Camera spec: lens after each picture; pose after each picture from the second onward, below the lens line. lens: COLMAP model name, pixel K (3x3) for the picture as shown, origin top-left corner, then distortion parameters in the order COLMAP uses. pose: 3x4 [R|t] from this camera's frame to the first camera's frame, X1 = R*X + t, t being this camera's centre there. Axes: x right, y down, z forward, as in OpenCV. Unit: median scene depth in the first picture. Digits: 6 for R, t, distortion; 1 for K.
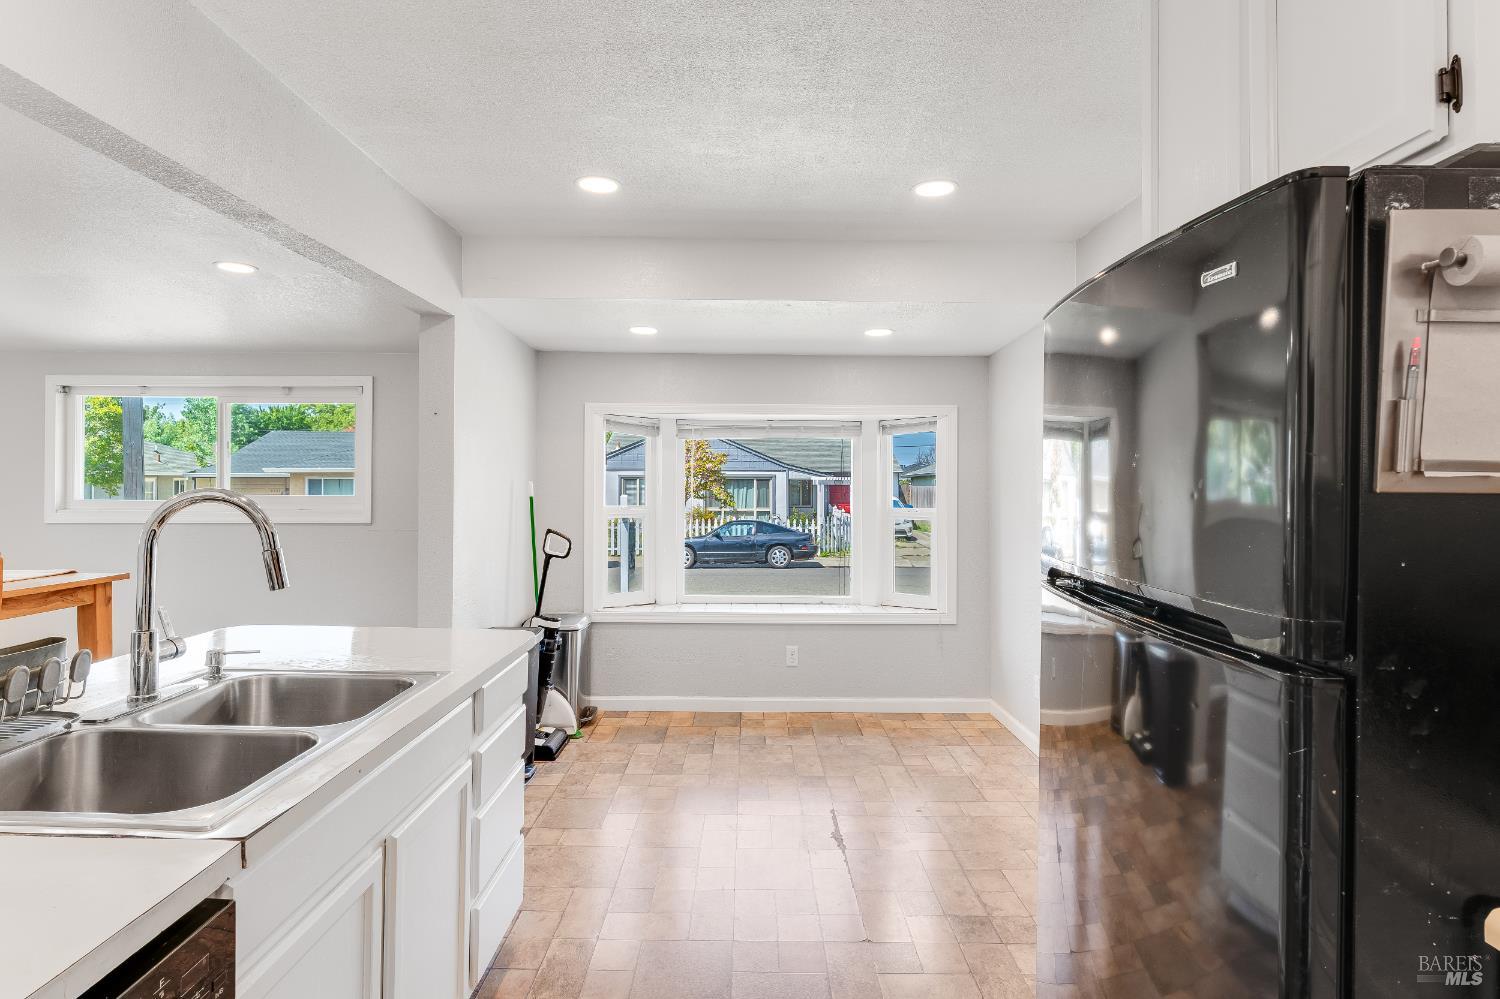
lens RADIAL K [[800.5, 0, 757.4], [0, 800.5, 482.1], [0, 0, 1]] dist [-0.007718, 0.004418]
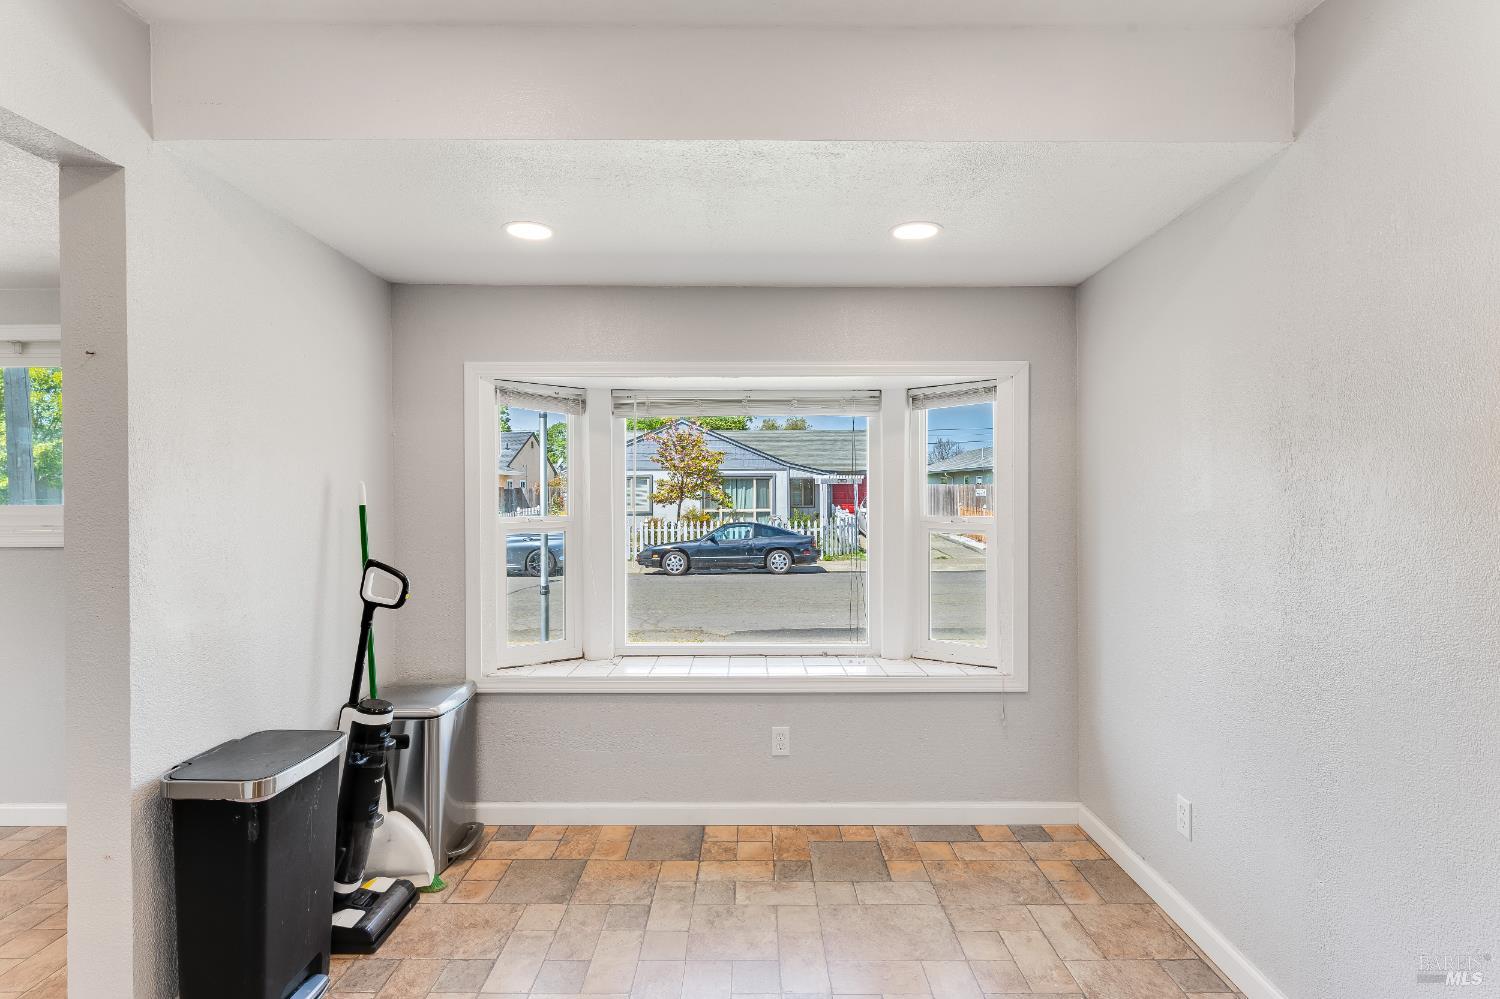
lens RADIAL K [[800.5, 0, 755.8], [0, 800.5, 500.5], [0, 0, 1]] dist [-0.007718, 0.004418]
pose [[0.999960, -0.006947, -0.005654, 0.027751], [0.007078, 0.999701, 0.023406, 0.001574], [0.005490, -0.023445, 0.999710, 0.338315]]
